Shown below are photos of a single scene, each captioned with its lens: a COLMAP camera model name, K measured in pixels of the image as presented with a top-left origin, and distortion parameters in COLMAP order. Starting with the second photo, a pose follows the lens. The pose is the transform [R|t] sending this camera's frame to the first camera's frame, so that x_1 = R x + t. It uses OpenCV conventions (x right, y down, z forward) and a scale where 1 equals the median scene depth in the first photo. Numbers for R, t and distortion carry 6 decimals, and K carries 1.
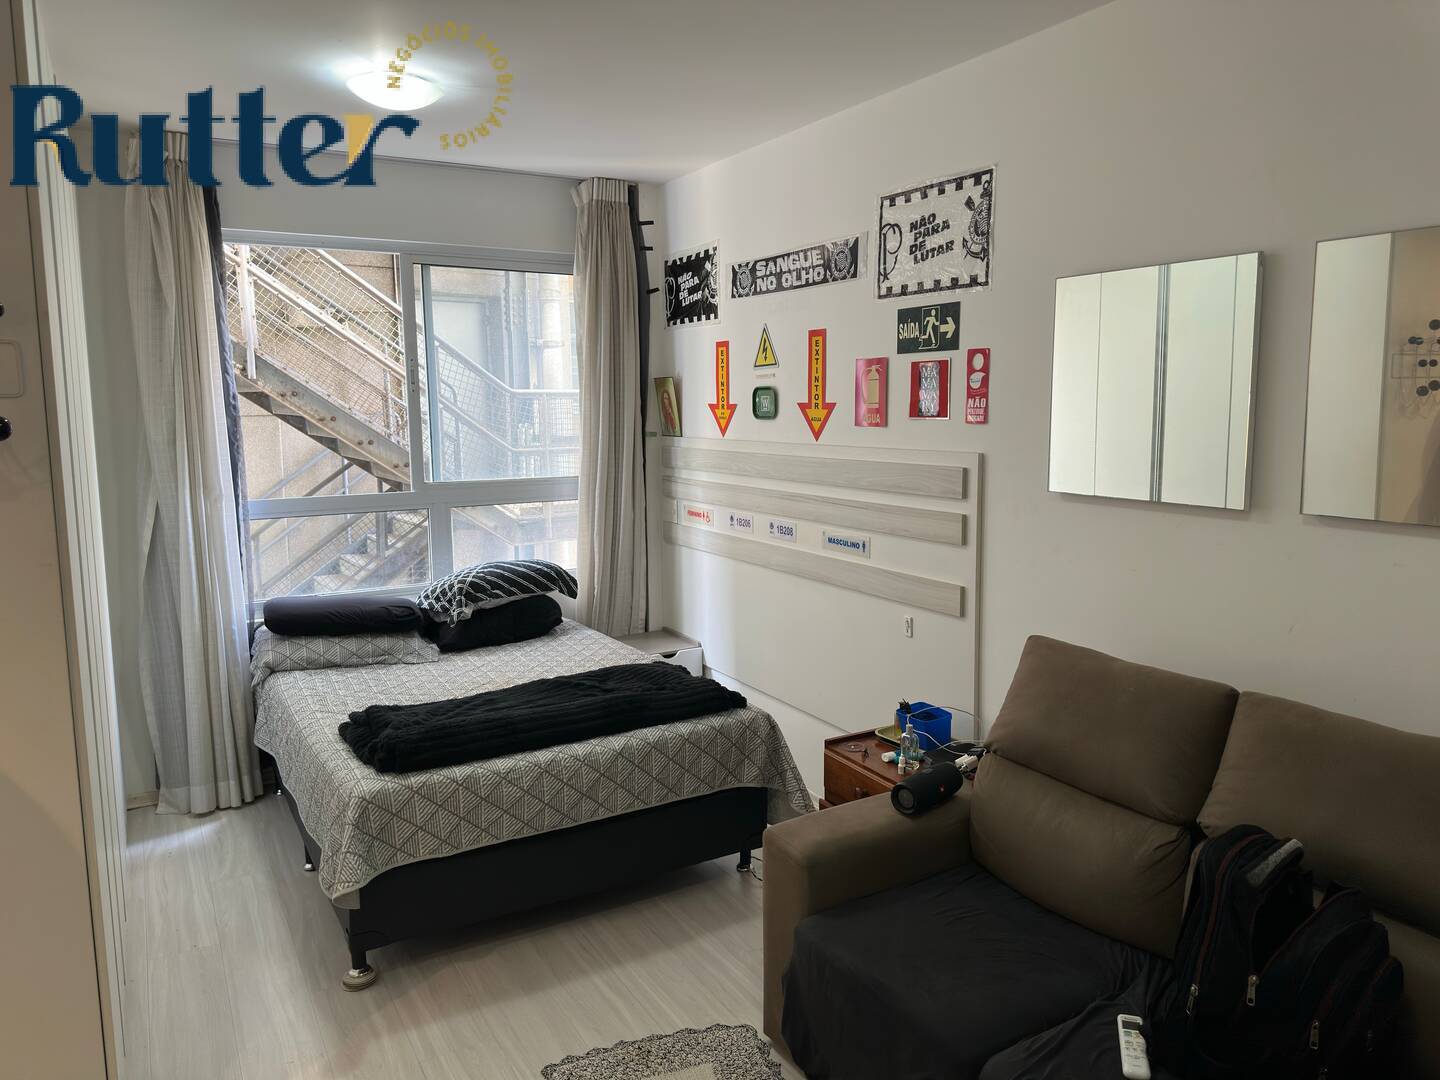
lens RADIAL K [[999.4, 0, 724.1], [0, 999.4, 533.2], [0, 0, 1]] dist [-0.051379, -0.007664]
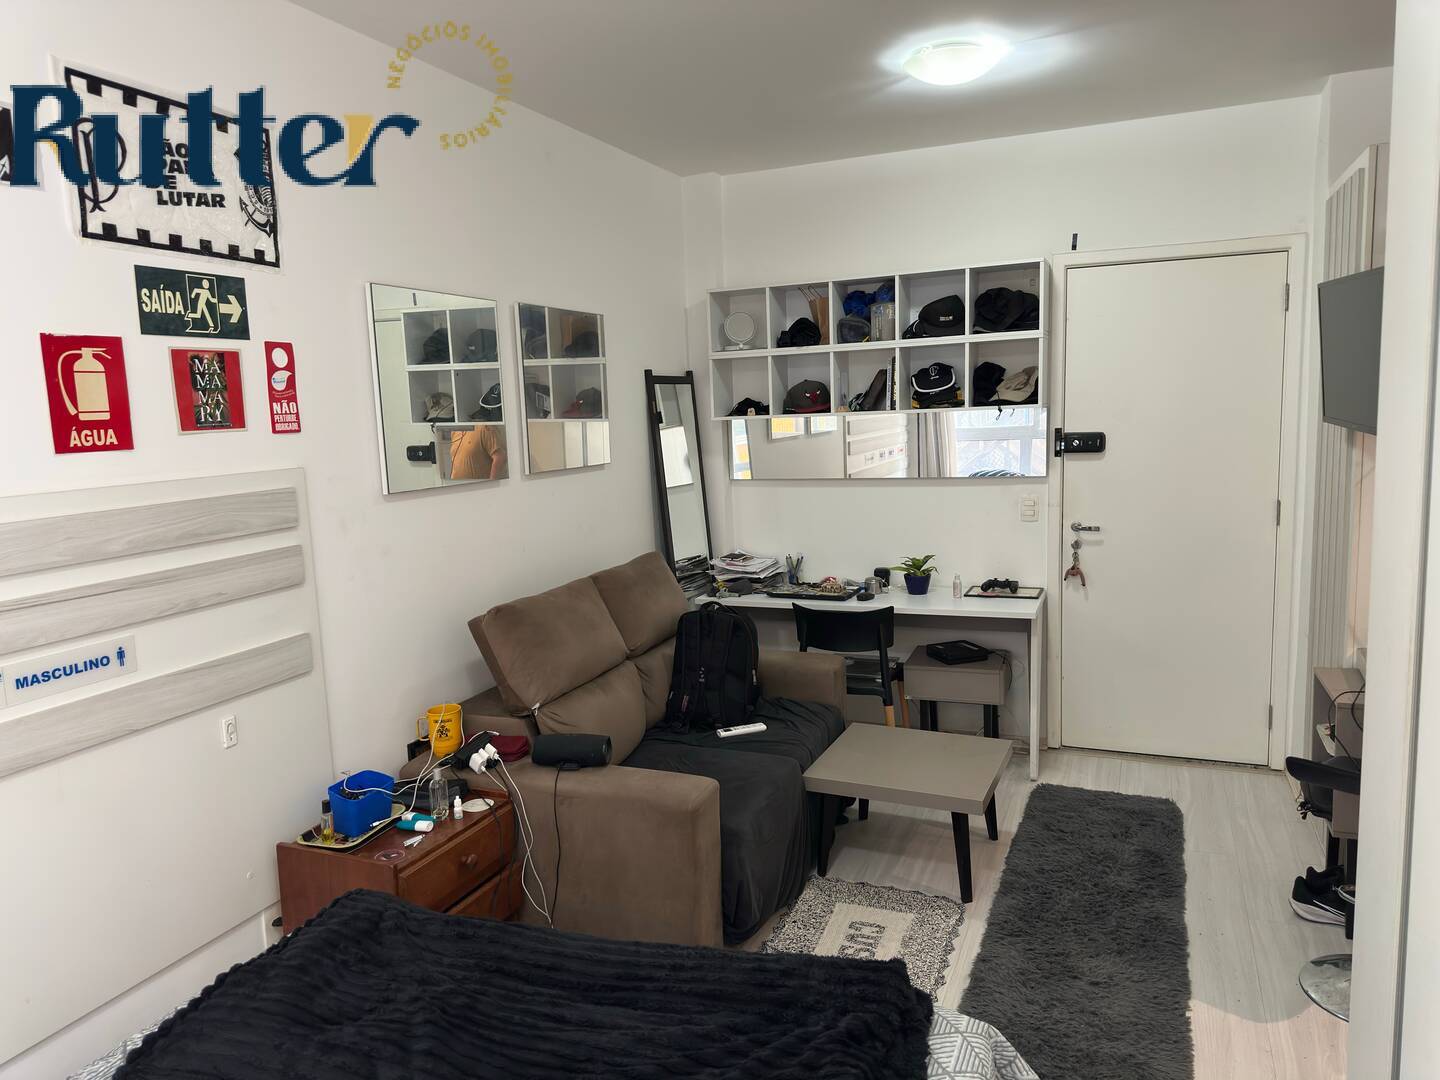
lens RADIAL K [[999.4, 0, 722.1], [0, 999.4, 543.0], [0, 0, 1]] dist [-0.051379, -0.007664]
pose [[-0.632928, -0.058652, 0.771986, -0.585187], [0.154762, 0.967416, 0.200385, -0.124527], [-0.758585, 0.246304, -0.603228, 1.189771]]
